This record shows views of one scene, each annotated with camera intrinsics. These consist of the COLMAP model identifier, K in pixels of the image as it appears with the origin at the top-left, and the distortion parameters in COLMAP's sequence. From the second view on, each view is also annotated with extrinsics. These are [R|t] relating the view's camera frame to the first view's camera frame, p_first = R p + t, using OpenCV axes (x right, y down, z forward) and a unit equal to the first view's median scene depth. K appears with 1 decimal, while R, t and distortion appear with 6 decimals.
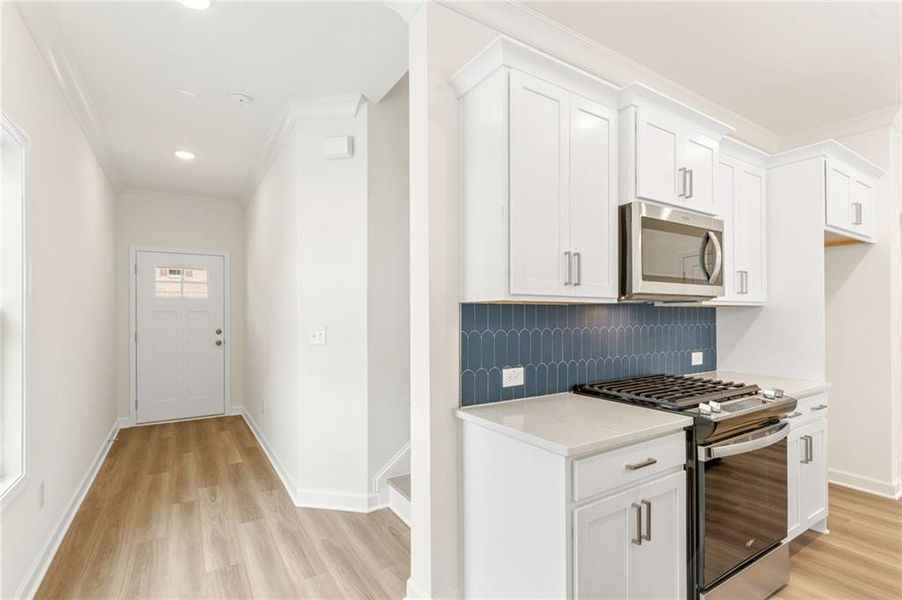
lens RADIAL K [[427.1, 0, 452.8], [0, 427.1, 308.8], [0, 0, 1]] dist [-0.000418, -0.000061]
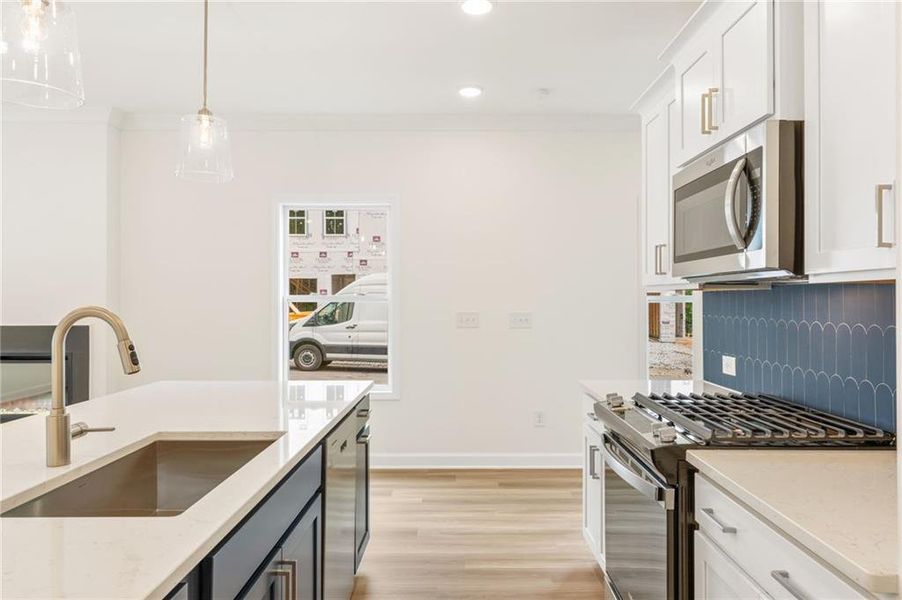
lens RADIAL K [[606.3, 0, 464.9], [0, 606.3, 299.2], [0, 0, 1]] dist [-0.000047, -0.000189]
pose [[-0.526993, 0.001971, -0.849868, 1.523343], [0.010262, 0.999939, -0.004045, 0.007647], [0.849808, -0.010853, -0.526981, 1.134625]]
